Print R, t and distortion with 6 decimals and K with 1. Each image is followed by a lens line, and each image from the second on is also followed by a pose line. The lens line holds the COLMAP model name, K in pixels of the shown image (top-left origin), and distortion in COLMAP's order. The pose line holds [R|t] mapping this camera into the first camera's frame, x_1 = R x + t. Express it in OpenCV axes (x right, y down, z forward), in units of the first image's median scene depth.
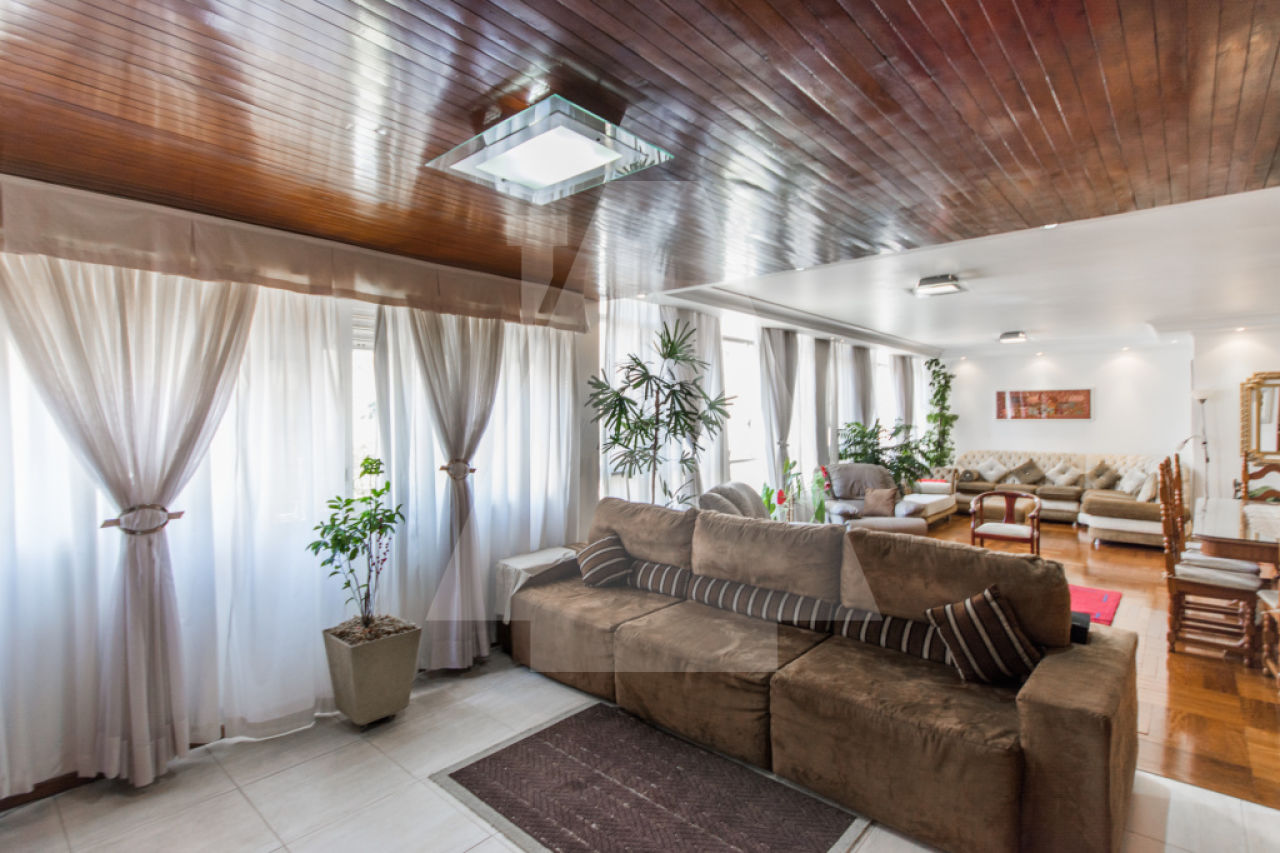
lens RADIAL K [[628.1, 0, 643.8], [0, 628.1, 430.9], [0, 0, 1]] dist [0.008997, -0.004859]
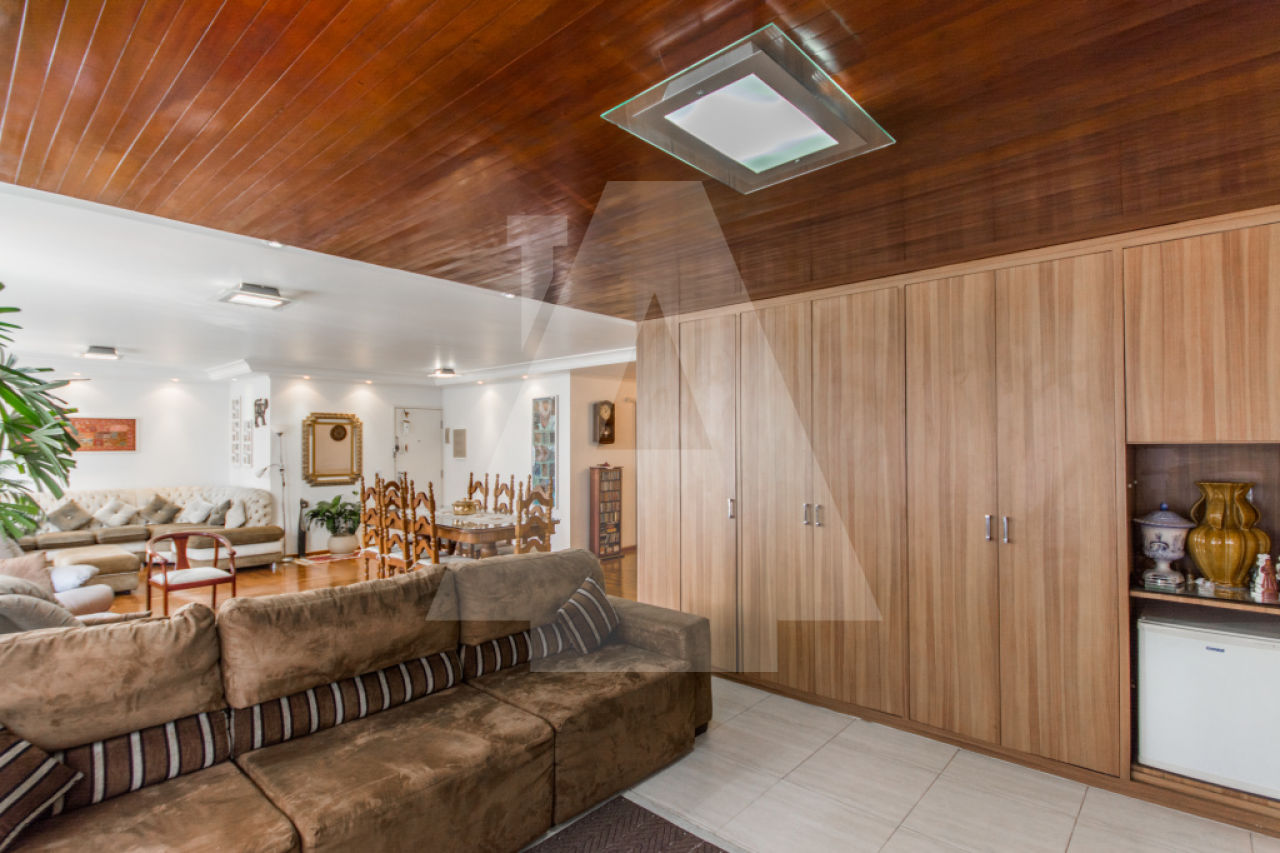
lens RADIAL K [[628.1, 0, 640.5], [0, 628.1, 433.8], [0, 0, 1]] dist [0.008997, -0.004859]
pose [[0.003752, 0.020563, 0.999782, -0.232207], [0.028560, 0.999379, -0.020662, -0.003912], [-0.999585, 0.028631, 0.003162, 0.272495]]
